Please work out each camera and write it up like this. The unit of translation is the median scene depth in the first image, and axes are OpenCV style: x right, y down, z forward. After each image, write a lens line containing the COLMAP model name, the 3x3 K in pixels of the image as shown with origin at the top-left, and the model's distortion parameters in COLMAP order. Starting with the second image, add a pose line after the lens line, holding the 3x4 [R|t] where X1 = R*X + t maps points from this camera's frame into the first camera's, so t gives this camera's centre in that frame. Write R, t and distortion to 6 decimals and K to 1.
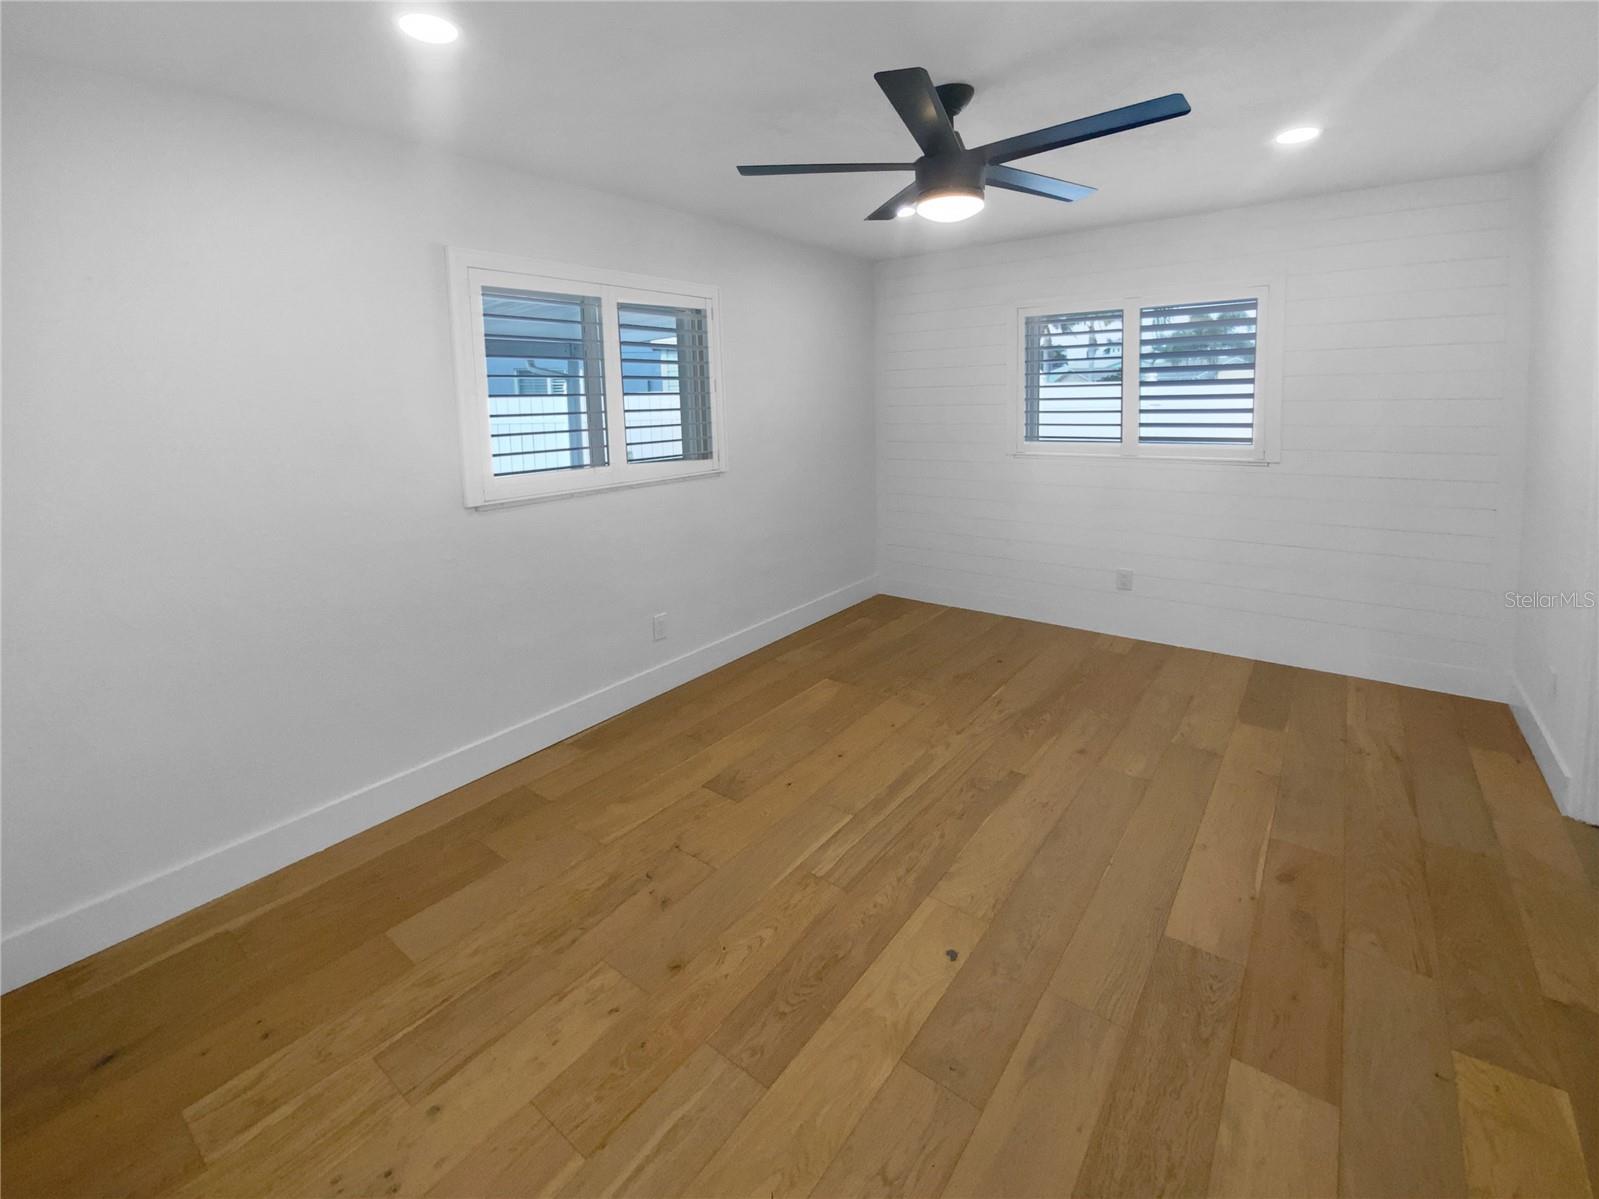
lens RADIAL K [[695.0, 0, 798.3], [0, 695.0, 600.0], [0, 0, 1]] dist [0.000022, -0.000414]
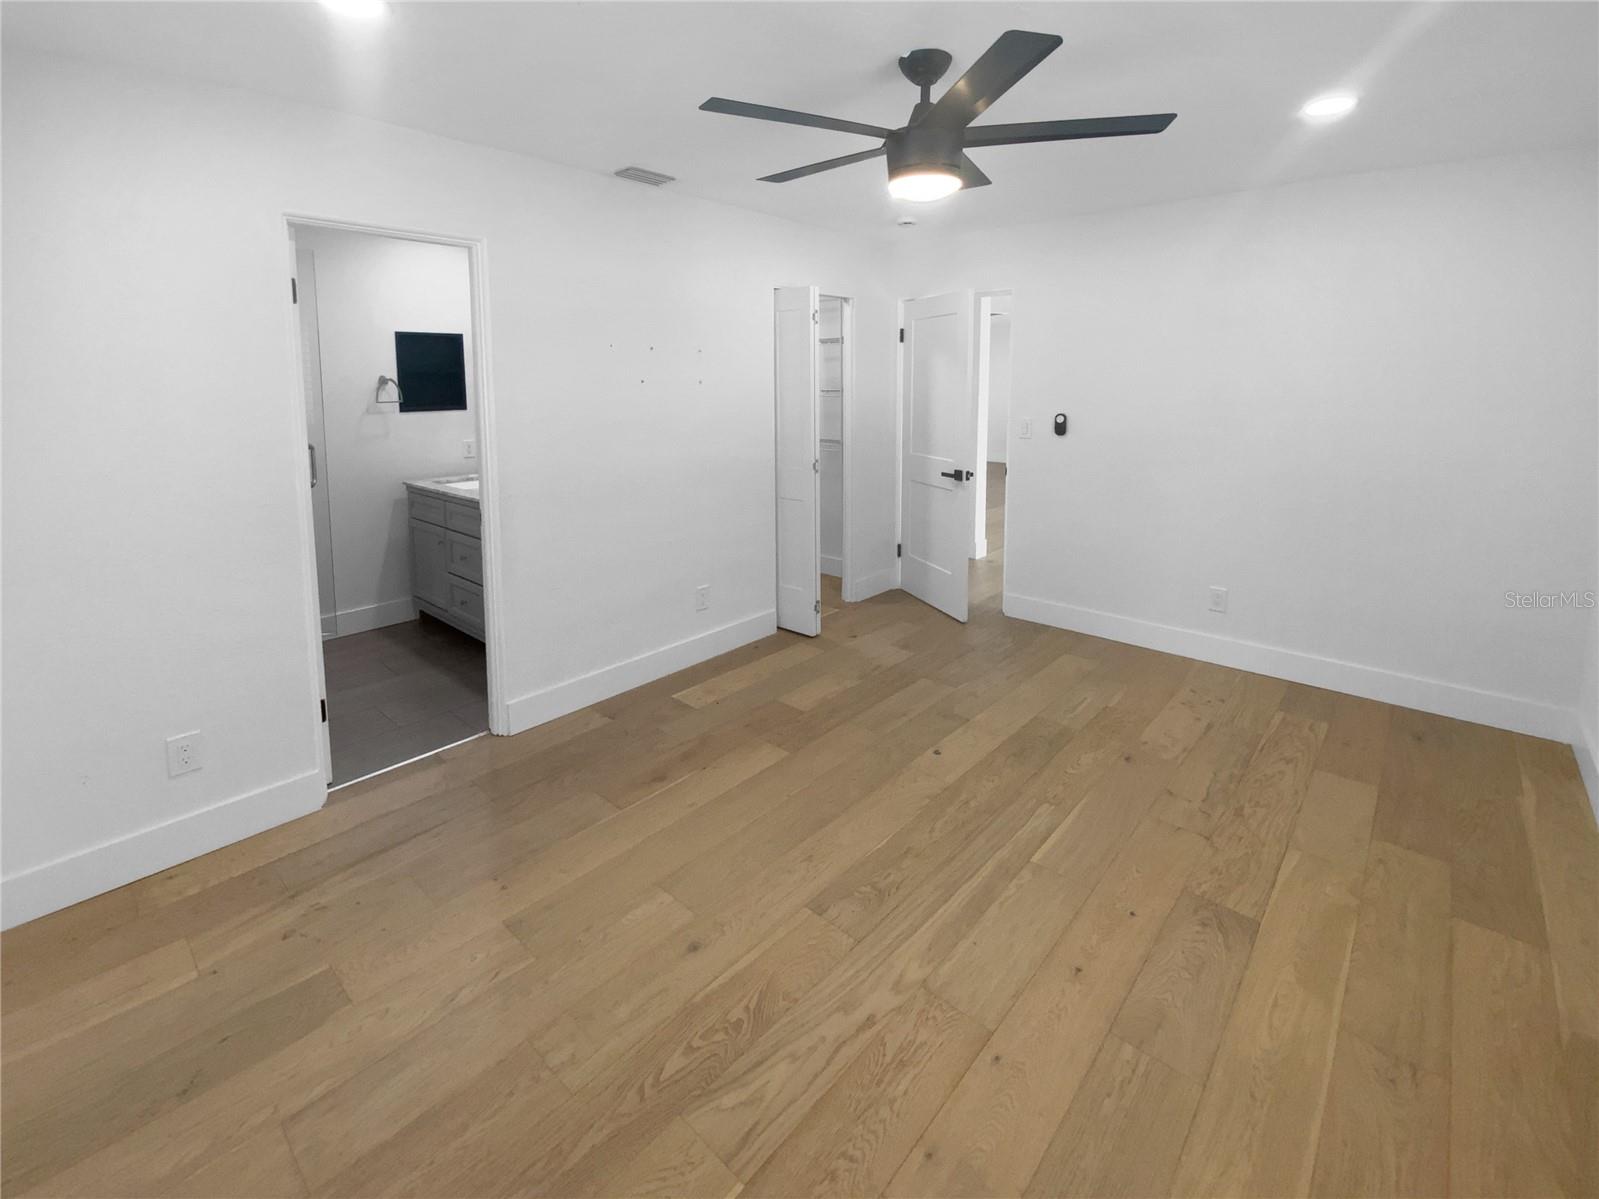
lens RADIAL K [[695.0, 0, 796.7], [0, 695.0, 601.1], [0, 0, 1]] dist [0.000022, -0.000414]
pose [[-0.996489, 0.002772, 0.083677, 0.305048], [0.049520, 0.825396, 0.562378, -0.478742], [-0.067508, 0.564547, -0.822636, 1.588952]]
